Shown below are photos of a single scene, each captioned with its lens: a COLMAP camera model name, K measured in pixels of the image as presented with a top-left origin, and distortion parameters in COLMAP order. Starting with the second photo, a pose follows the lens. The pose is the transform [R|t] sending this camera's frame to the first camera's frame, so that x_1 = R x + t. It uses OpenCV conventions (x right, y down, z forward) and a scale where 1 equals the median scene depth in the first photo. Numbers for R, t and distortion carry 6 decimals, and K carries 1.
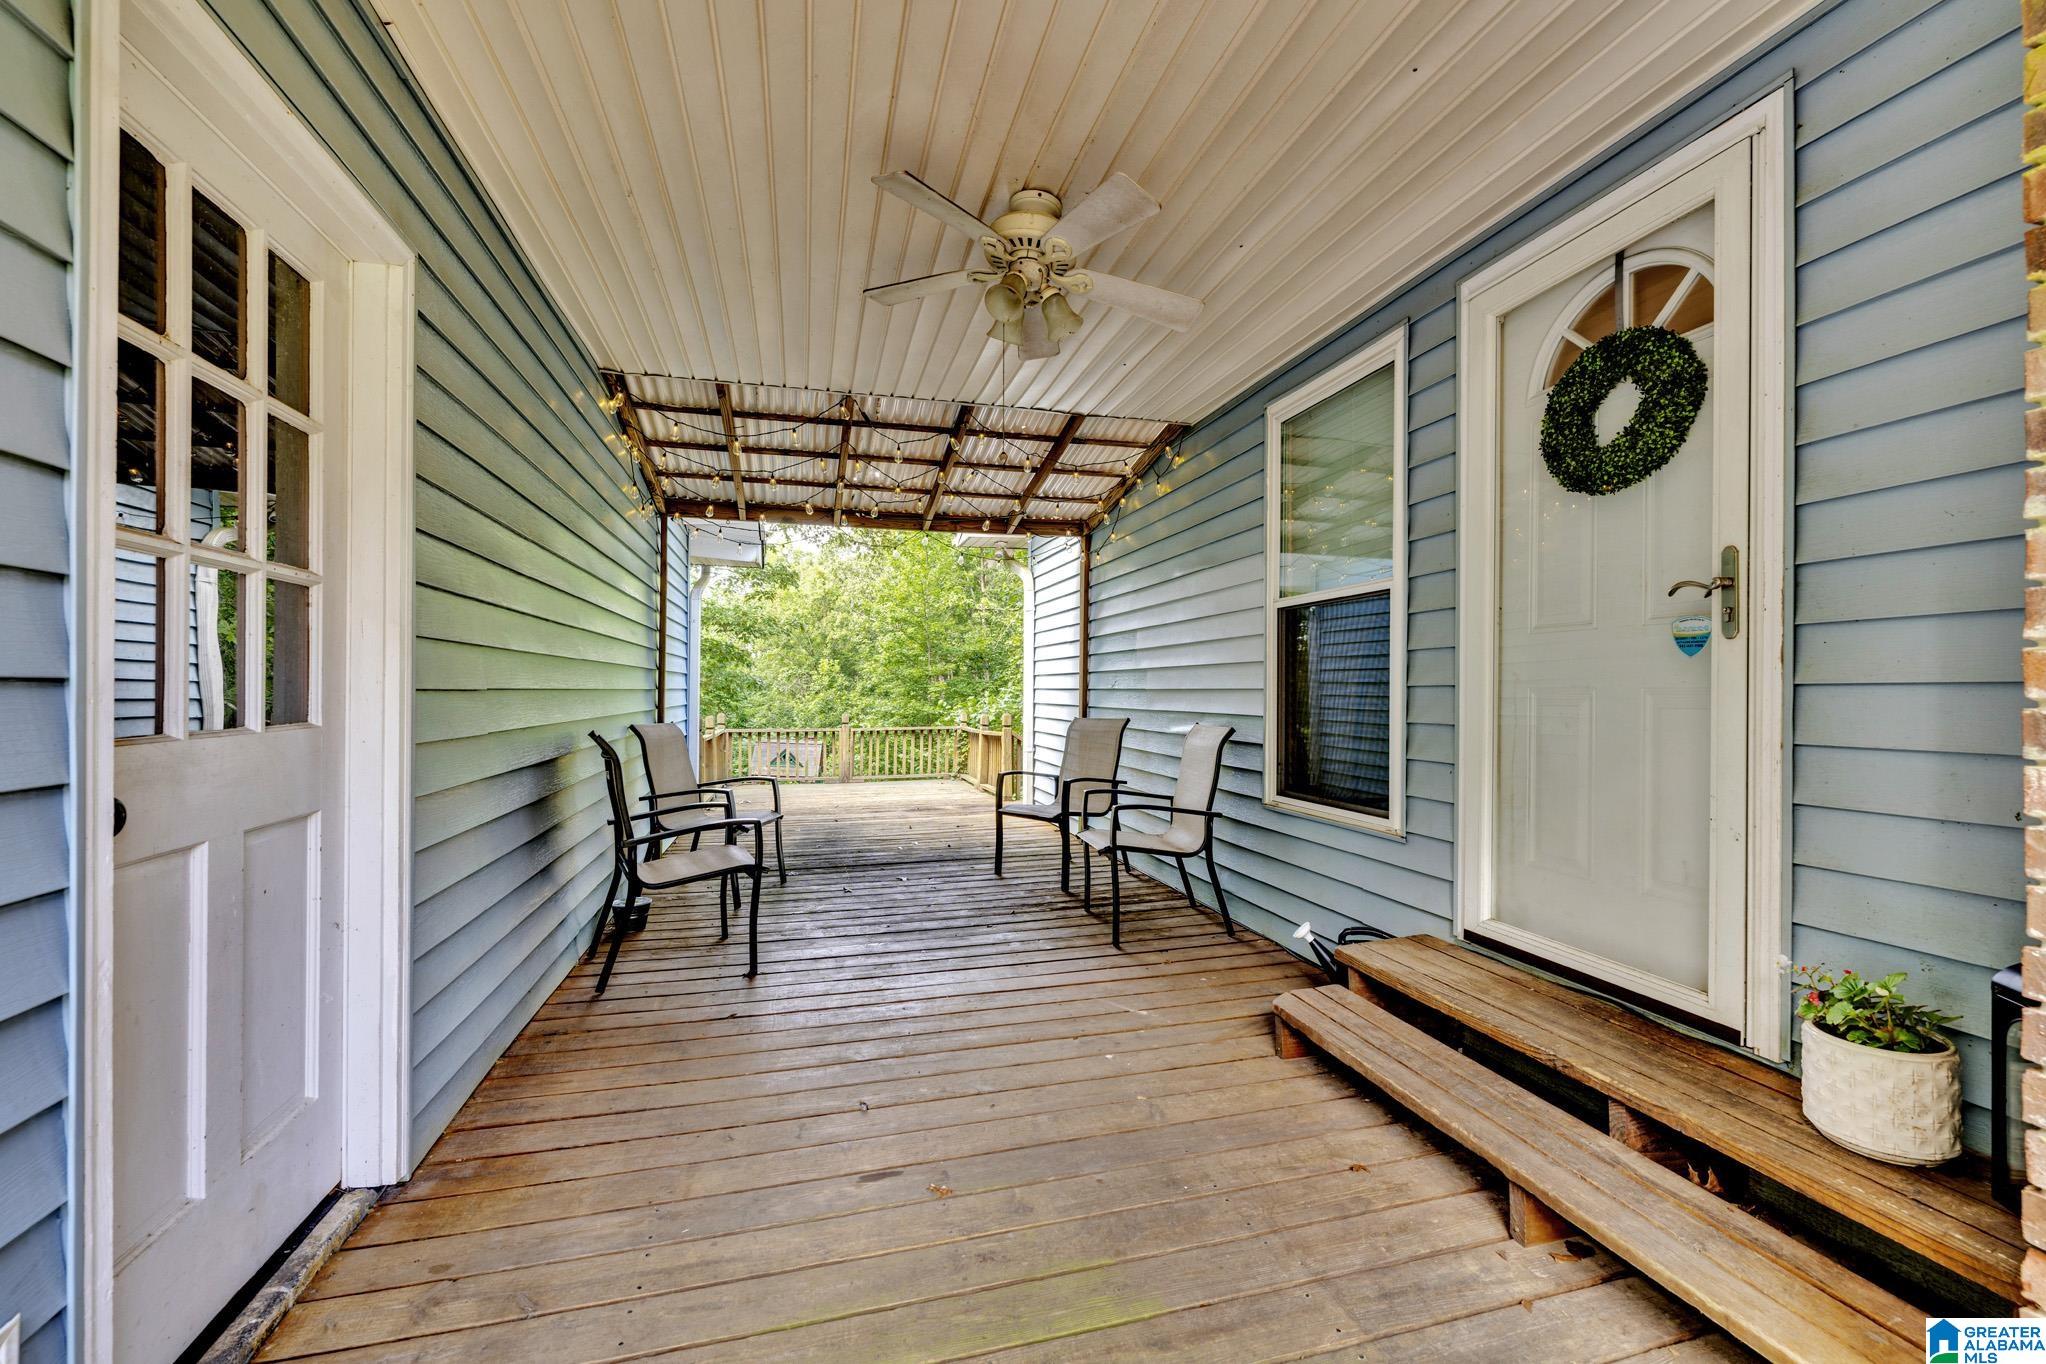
lens RADIAL K [[809.4, 0, 1018.9], [0, 809.4, 691.3], [0, 0, 1]] dist [0.000783, -0.000198]
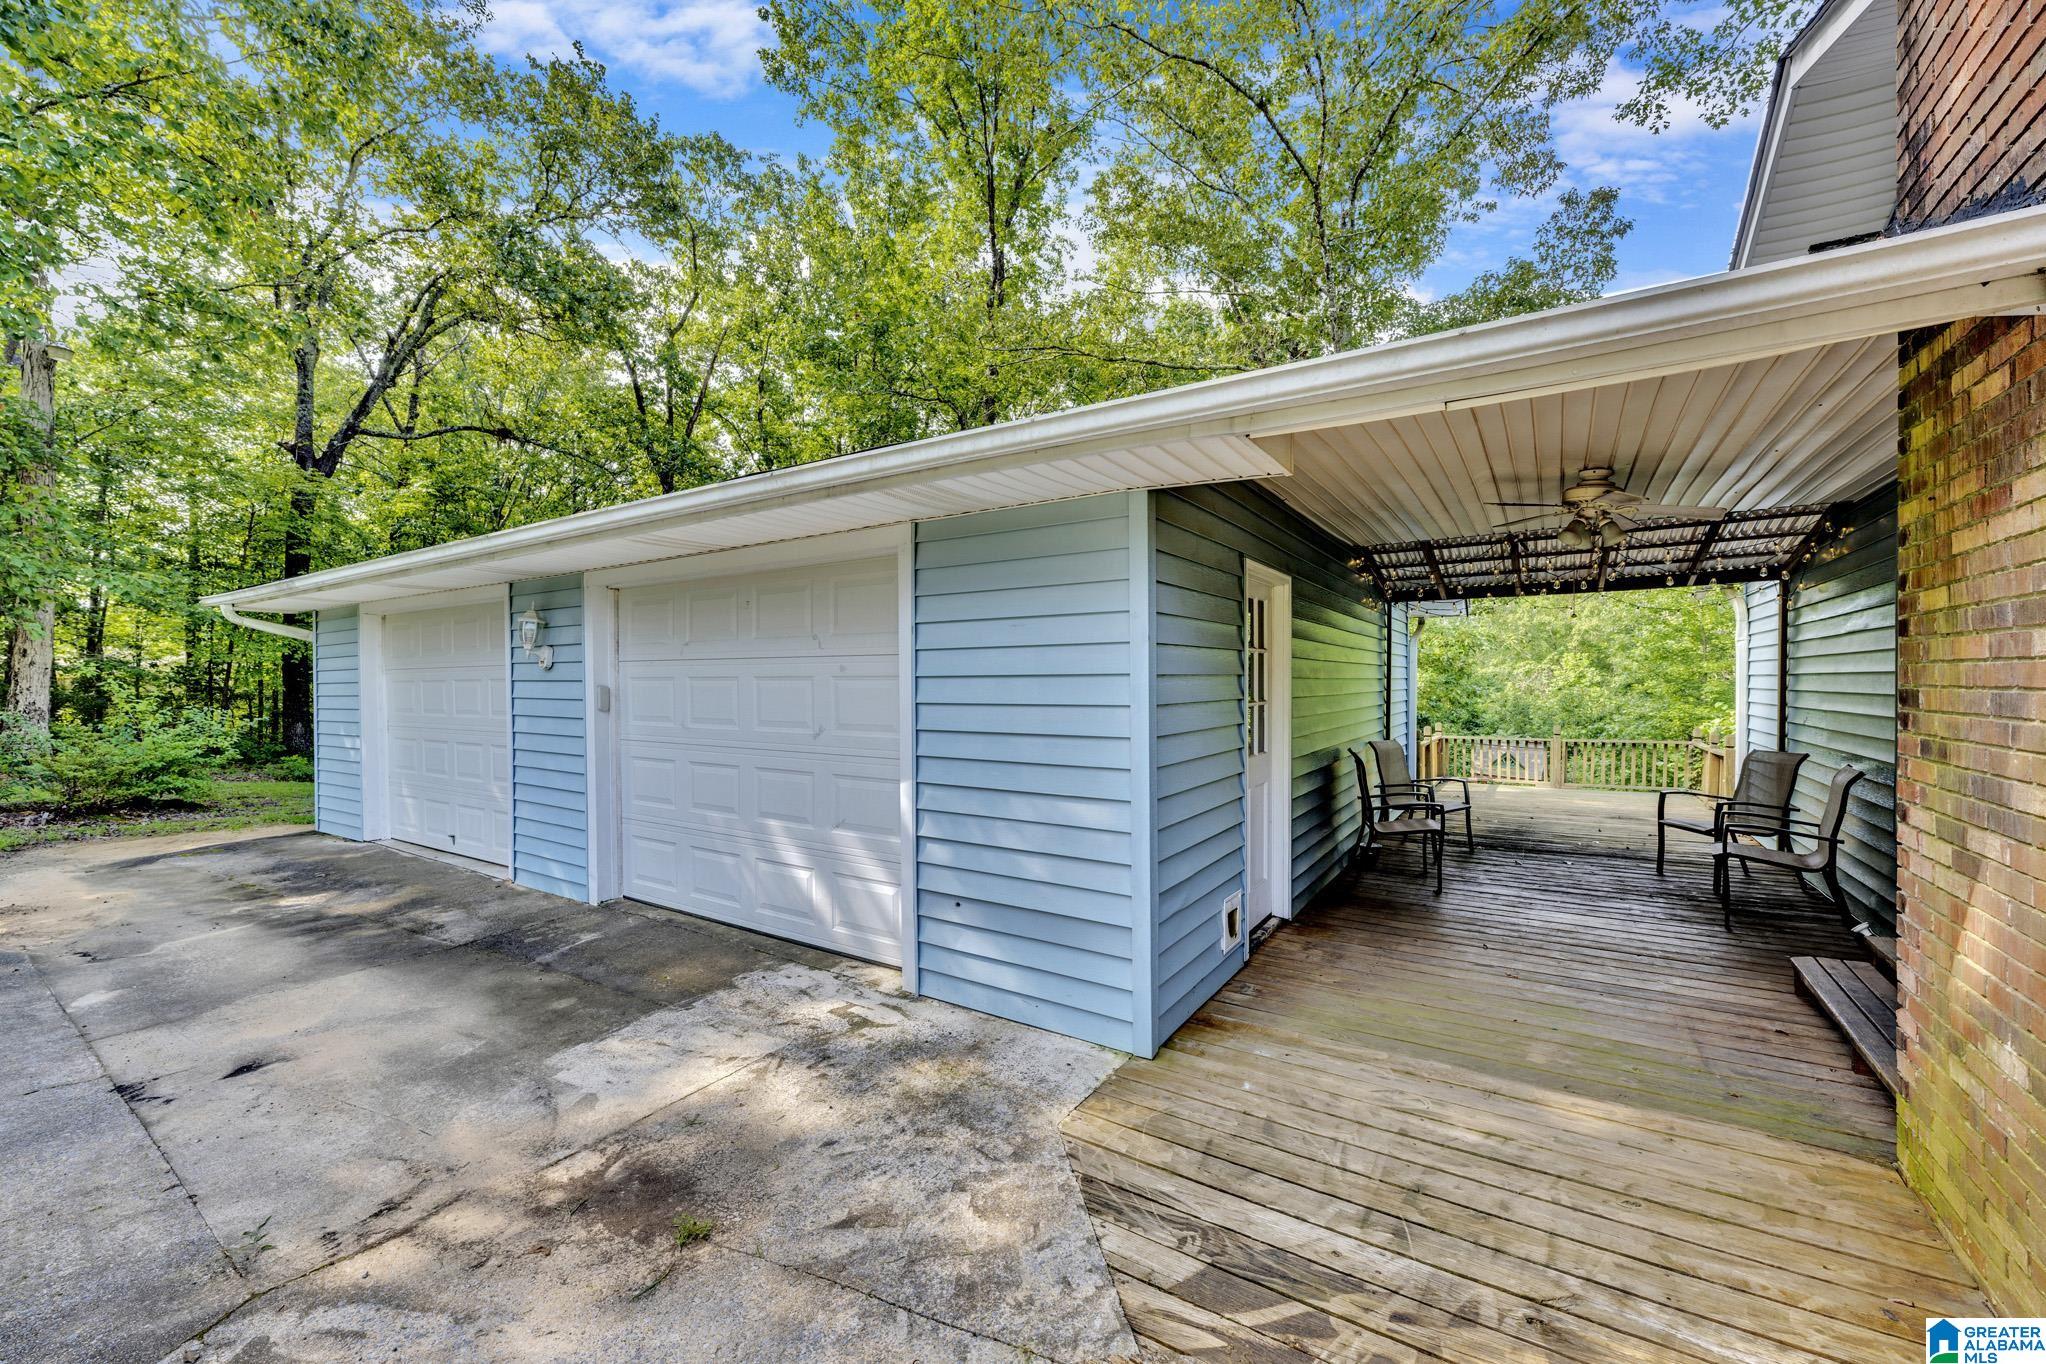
lens RADIAL K [[809.4, 0, 1017.6], [0, 809.4, 687.8], [0, 0, 1]] dist [0.000783, -0.000198]
pose [[0.659550, -0.000989, -0.751660, 0.307706], [0.008508, 0.999945, 0.006150, -0.088485], [0.751613, -0.010452, 0.659522, -0.667897]]
